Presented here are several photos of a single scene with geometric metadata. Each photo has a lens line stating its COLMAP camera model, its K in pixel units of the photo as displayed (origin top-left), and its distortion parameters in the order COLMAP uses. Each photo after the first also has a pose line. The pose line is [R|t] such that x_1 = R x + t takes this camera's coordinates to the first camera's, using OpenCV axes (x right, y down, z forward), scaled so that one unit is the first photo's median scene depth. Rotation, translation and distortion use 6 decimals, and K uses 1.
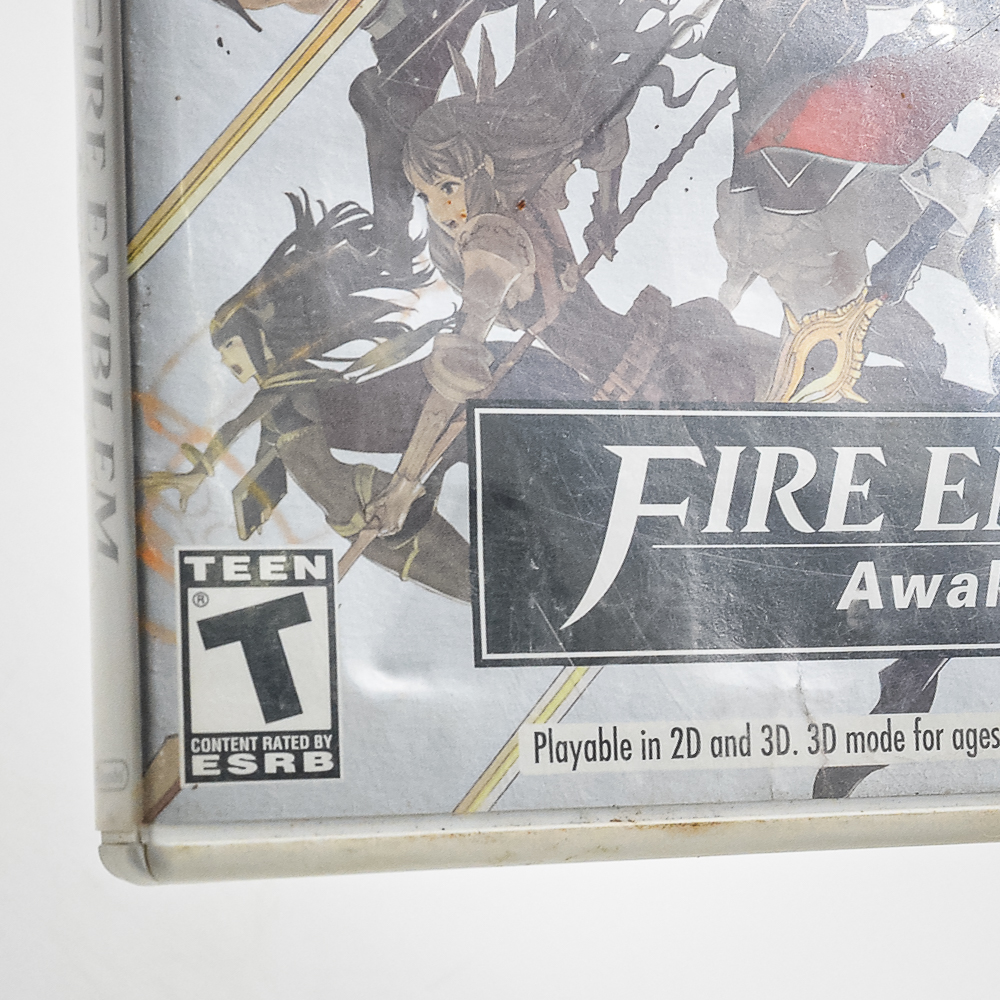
lens RADIAL K [[3452.1, 0, 500.0], [0, 3452.1, 500.0], [0, 0, 1]] dist [0.098220, 0.115083]
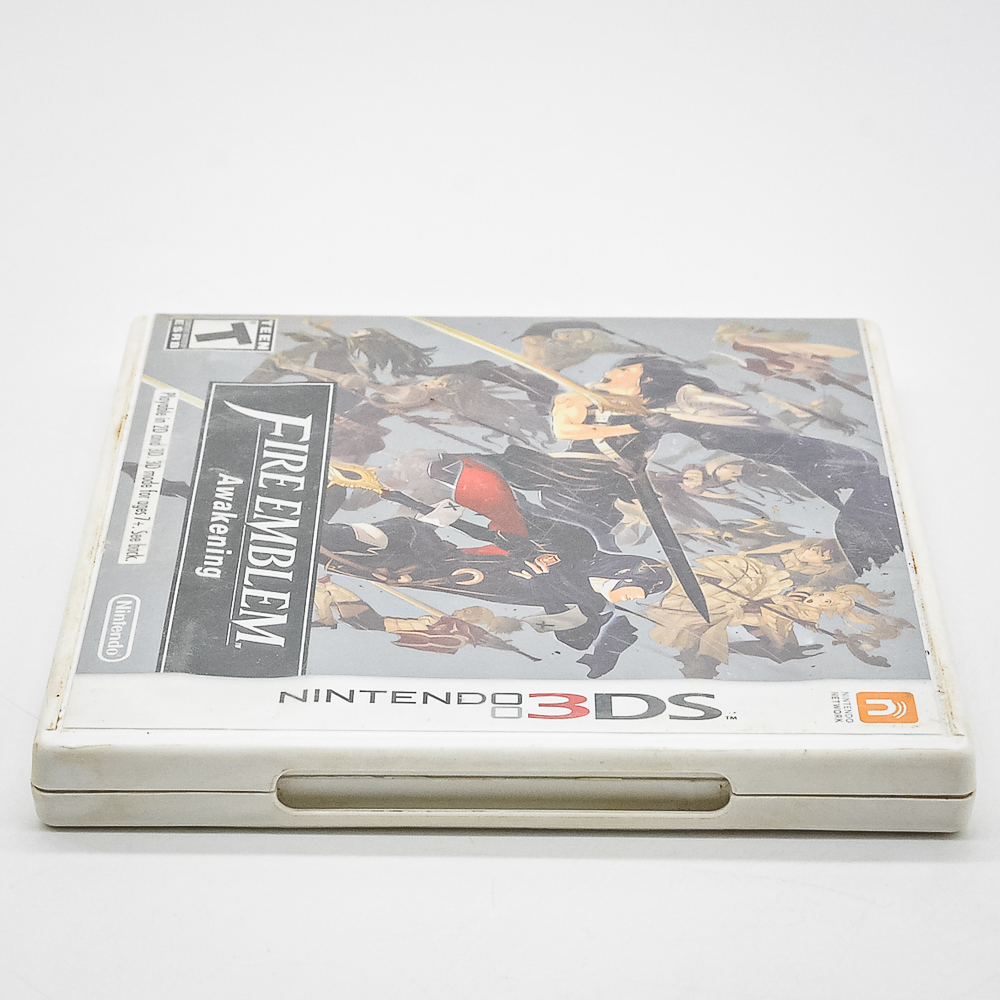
lens RADIAL K [[3452.1, 0, 500.0], [0, 3452.1, 500.0], [0, 0, 1]] dist [0.098220, 0.115083]
pose [[-0.032798, 0.105140, -0.993916, 2.058824], [-0.997881, 0.052475, 0.038480, -0.202429], [0.056201, 0.993072, 0.103196, 0.853732]]
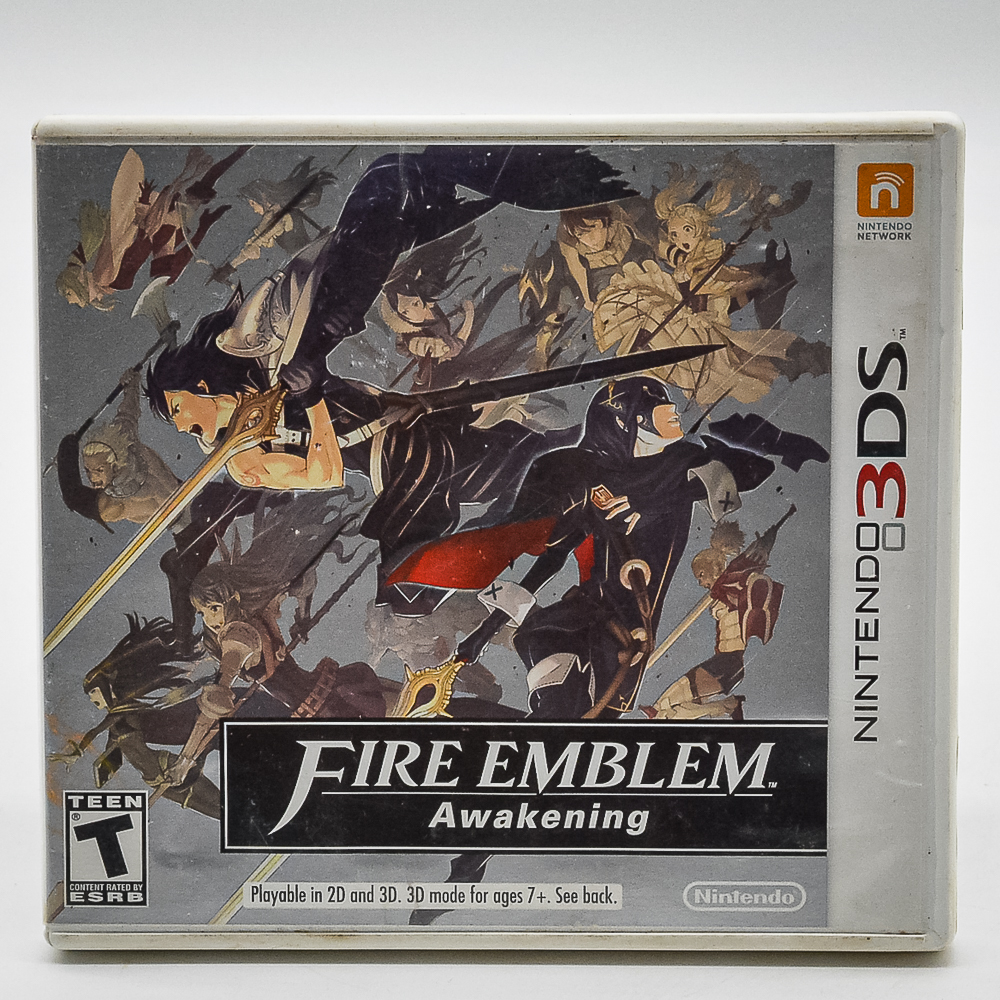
lens RADIAL K [[3077.3, 0, 481.4], [0, 3077.3, 499.8], [0, 0, 1]] dist [0.059184, 0.166520]
pose [[0.922063, 0.065282, -0.381495, 0.778878], [-0.004033, 0.987240, 0.159190, -0.426206], [0.387019, -0.145245, 0.910560, -0.510360]]
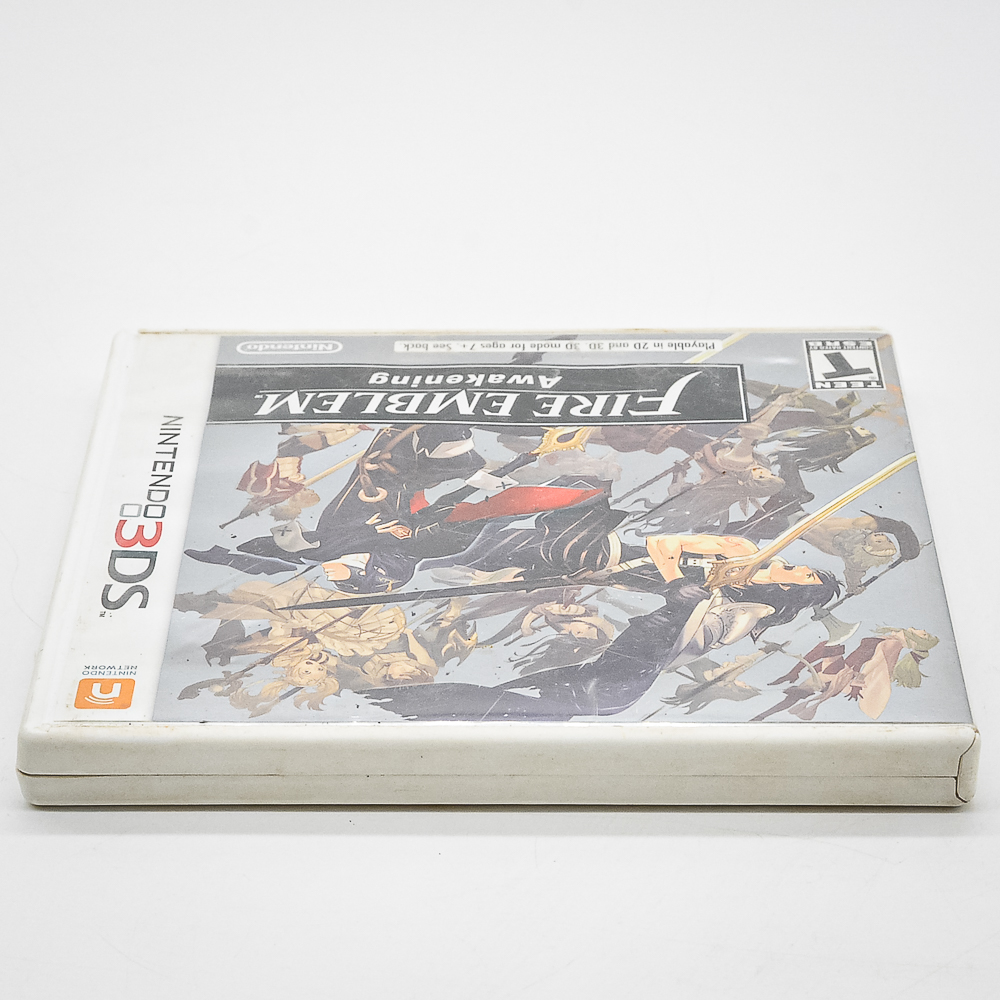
lens RADIAL K [[3077.3, 0, 481.4], [0, 3077.3, 499.8], [0, 0, 1]] dist [0.059184, 0.166520]
pose [[-0.929873, -0.334424, -0.153285, 0.426320], [0.018260, -0.458116, 0.888705, -1.765535], [-0.367426, 0.823584, 0.432096, 0.261125]]
